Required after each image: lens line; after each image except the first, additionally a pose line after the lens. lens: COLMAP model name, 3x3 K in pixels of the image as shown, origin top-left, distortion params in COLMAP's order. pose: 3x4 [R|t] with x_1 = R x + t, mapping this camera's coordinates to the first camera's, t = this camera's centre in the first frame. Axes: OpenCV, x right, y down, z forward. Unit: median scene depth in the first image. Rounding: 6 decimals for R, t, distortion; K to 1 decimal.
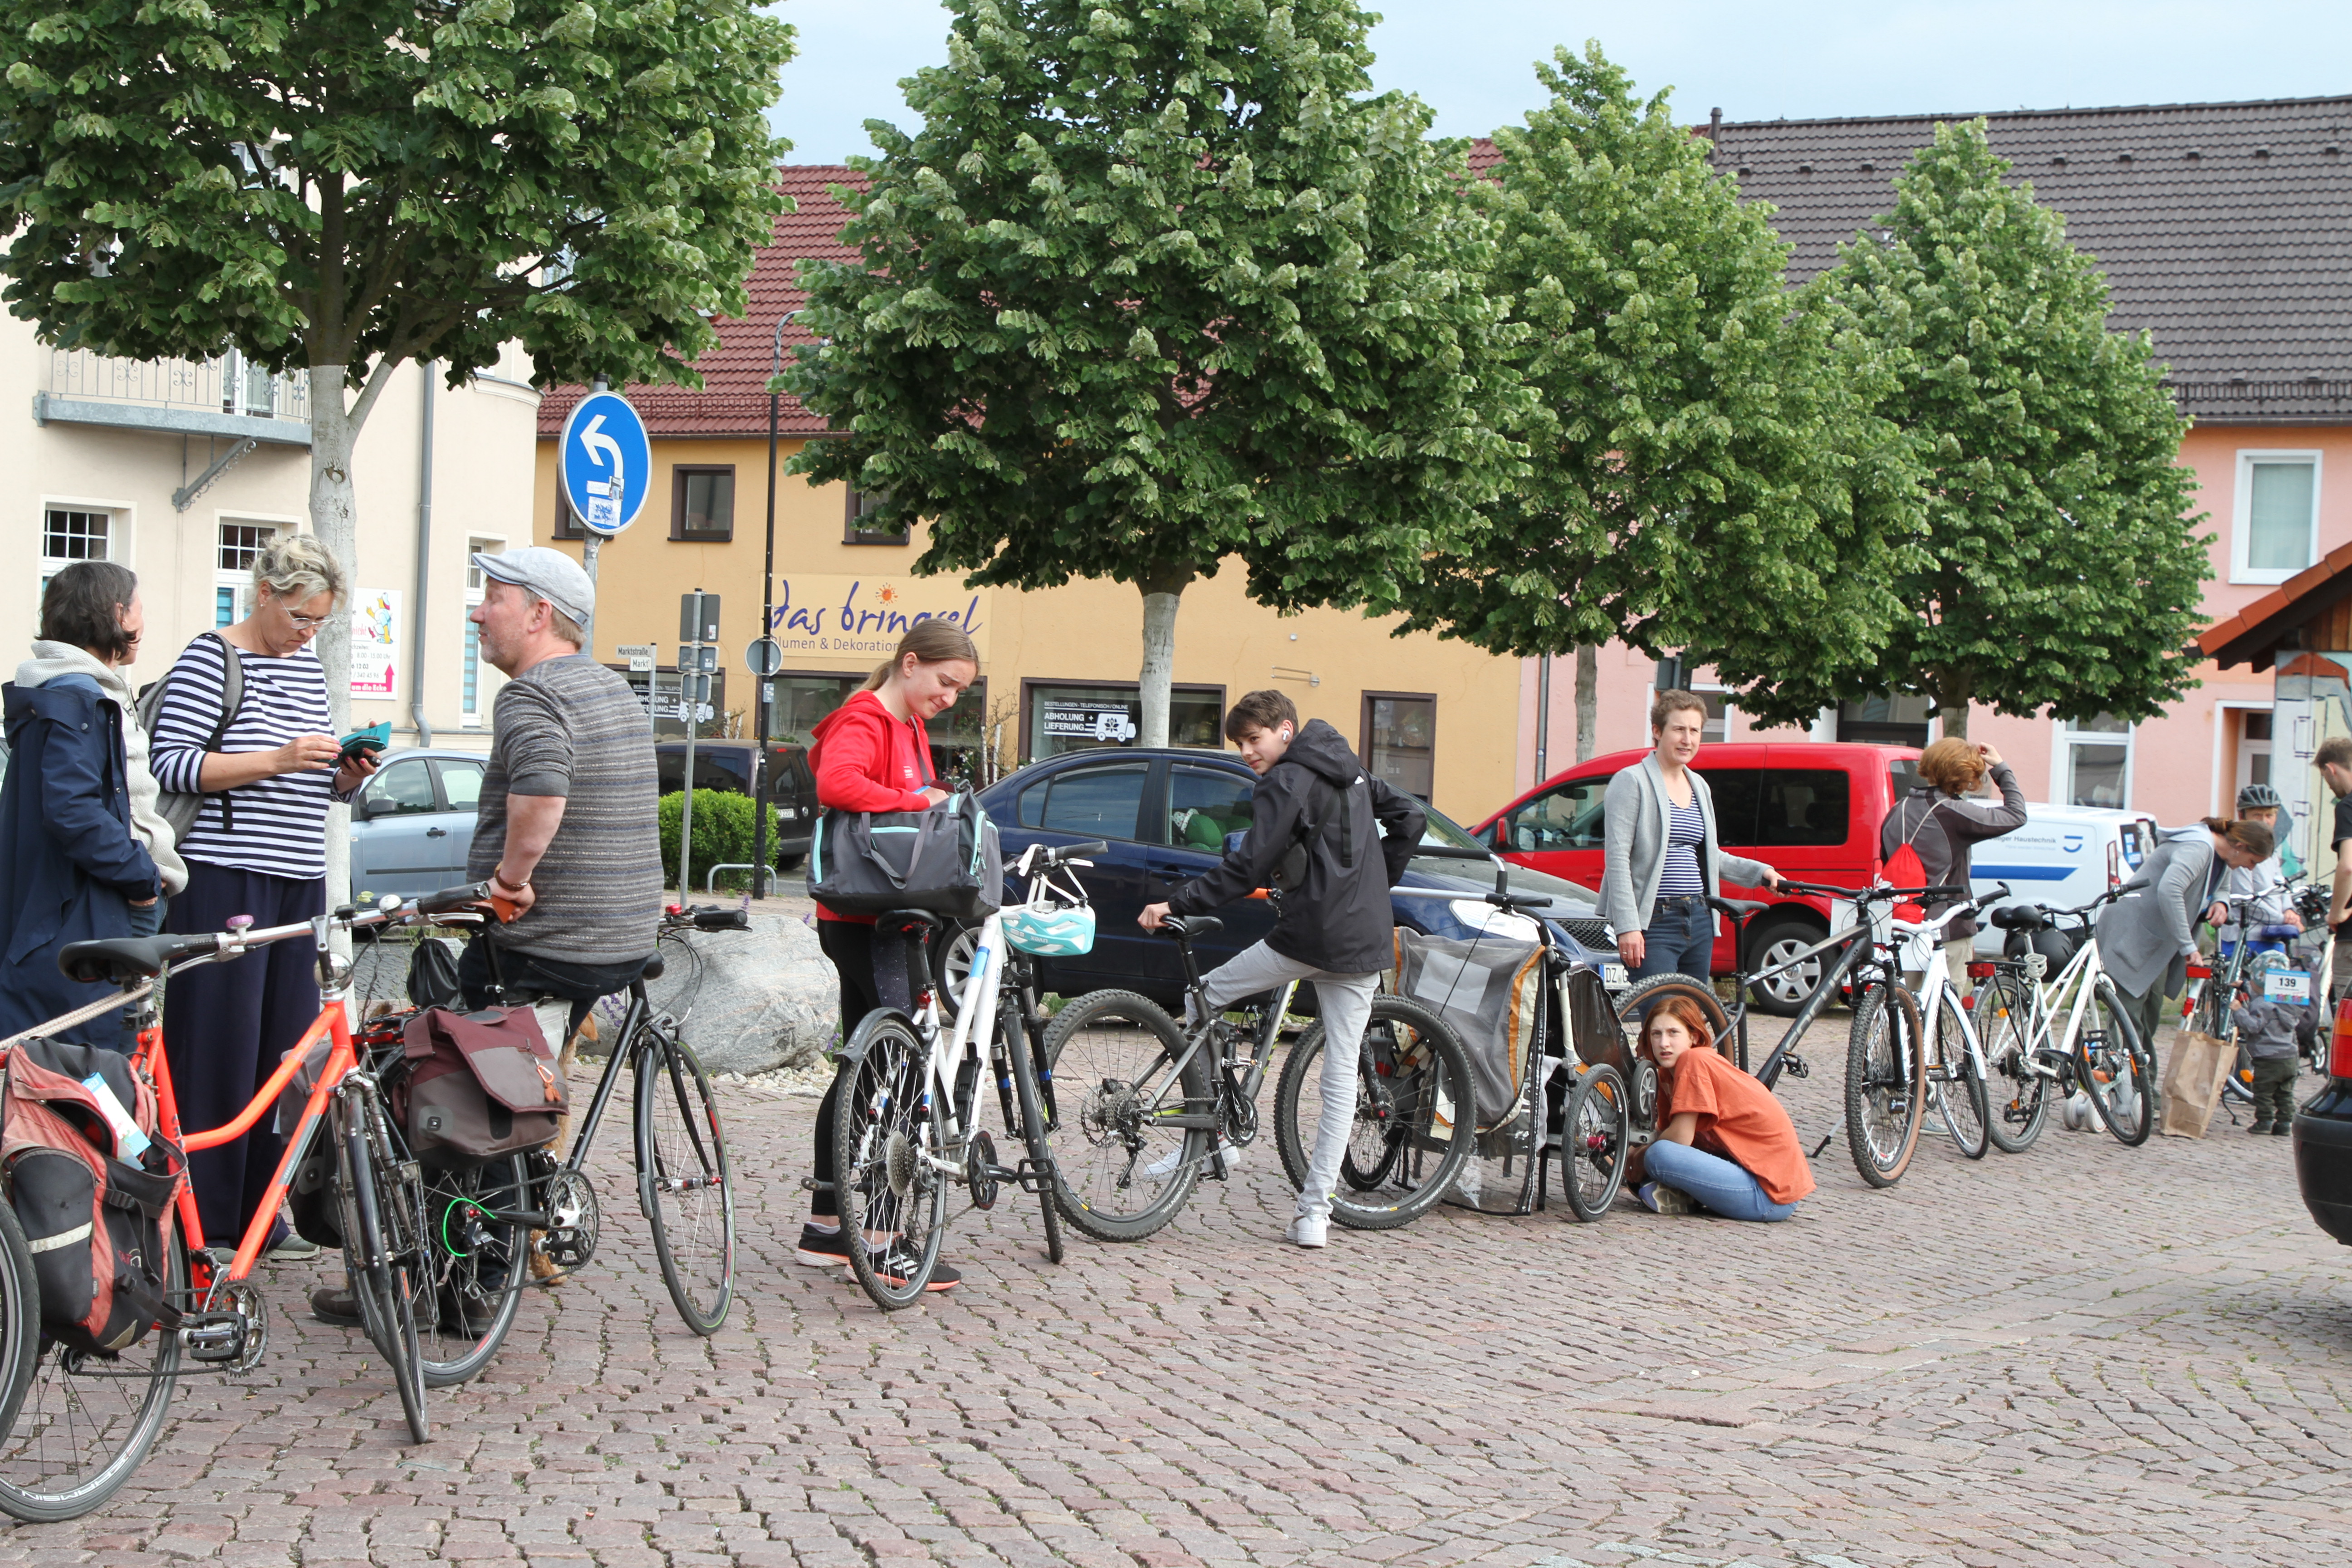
lens RADIAL K [[4510.8, 0, 1176.0], [0, 4510.8, 787.5], [0, 0, 1]] dist [0.078943, 0.000000]
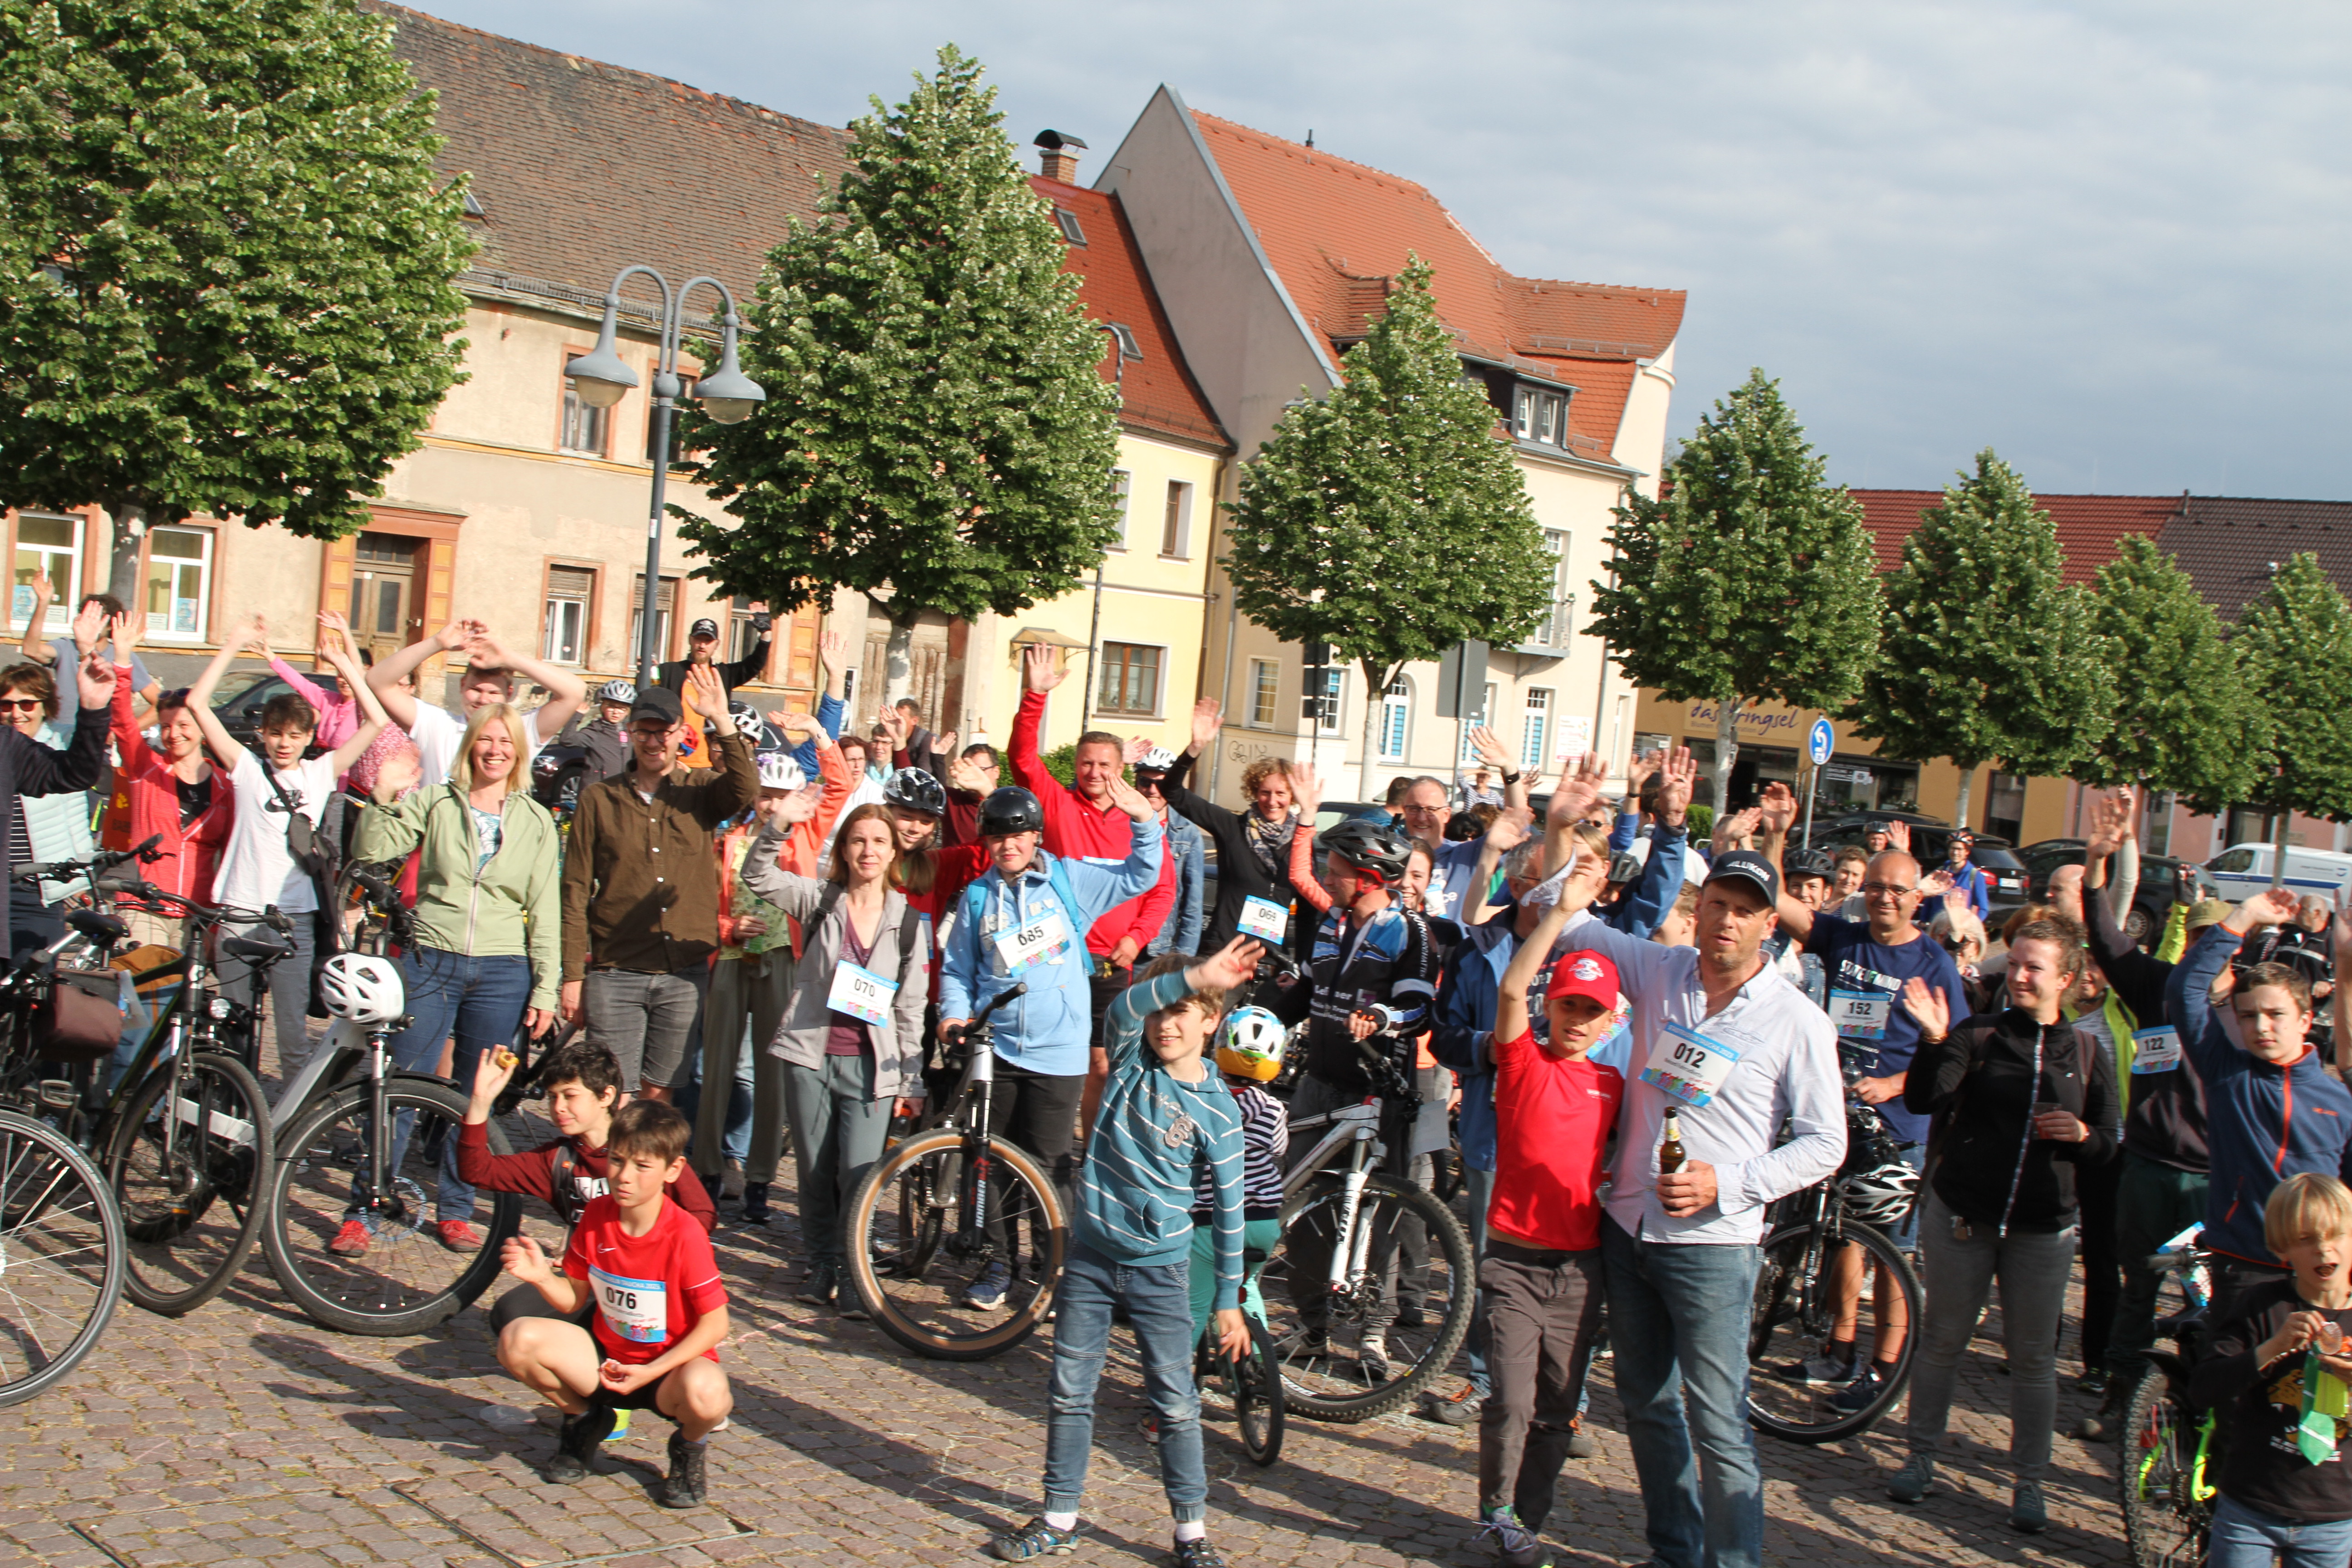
lens RADIAL K [[2648.3, 0, 1178.3], [0, 2648.3, 775.2], [0, 0, 1]] dist [-0.029227, 0.000000]
pose [[0.970694, 0.069011, -0.230199, -0.078434], [-0.067224, 0.997616, 0.015606, -0.026085], [0.230727, 0.000326, 0.973018, -0.517069]]
